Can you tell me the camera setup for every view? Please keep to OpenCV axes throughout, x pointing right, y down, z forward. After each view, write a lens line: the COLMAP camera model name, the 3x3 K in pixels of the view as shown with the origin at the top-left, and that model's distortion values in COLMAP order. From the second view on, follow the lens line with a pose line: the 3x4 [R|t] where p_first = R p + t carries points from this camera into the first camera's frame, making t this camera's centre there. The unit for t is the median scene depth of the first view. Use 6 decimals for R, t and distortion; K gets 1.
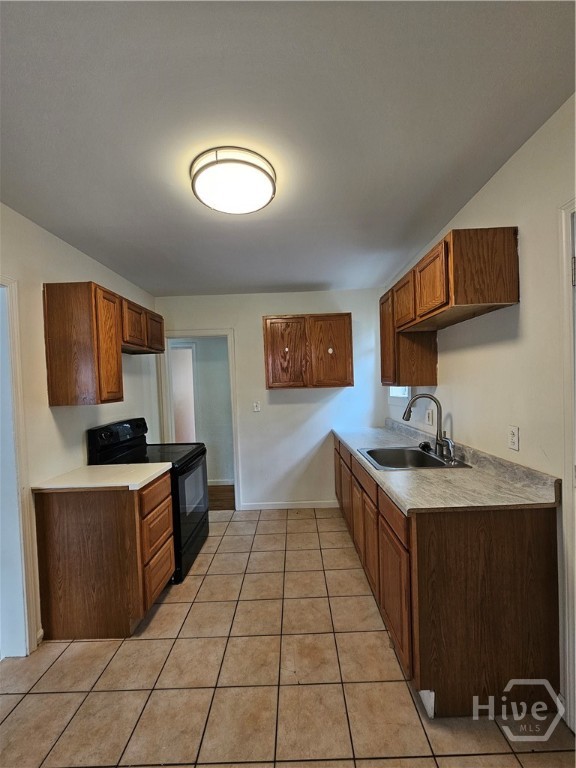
lens RADIAL K [[316.2, 0, 293.7], [0, 316.2, 386.3], [0, 0, 1]] dist [-0.006594, 0.002708]
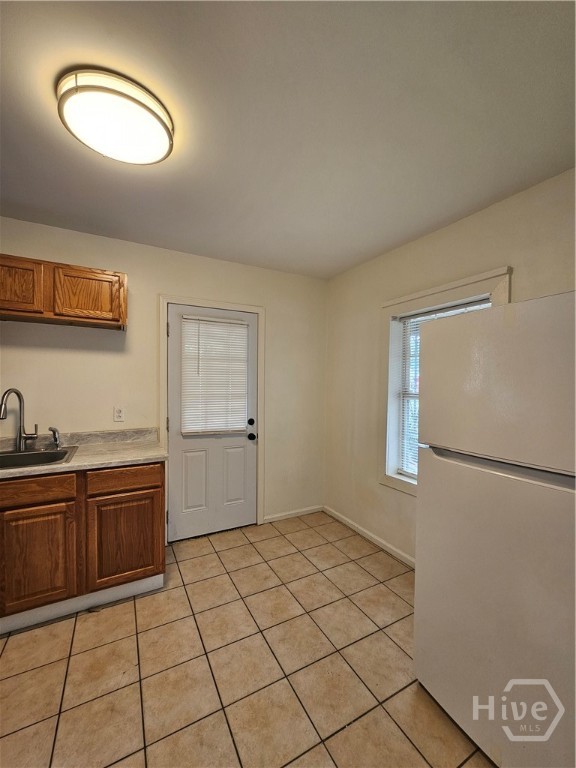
lens RADIAL K [[316.2, 0, 292.4], [0, 316.2, 391.5], [0, 0, 1]] dist [-0.006594, 0.002708]
pose [[-0.492845, 0.009243, 0.870068, -1.108211], [0.021726, 0.999763, 0.001686, 0.068372], [-0.869846, 0.019733, -0.492928, 1.033978]]
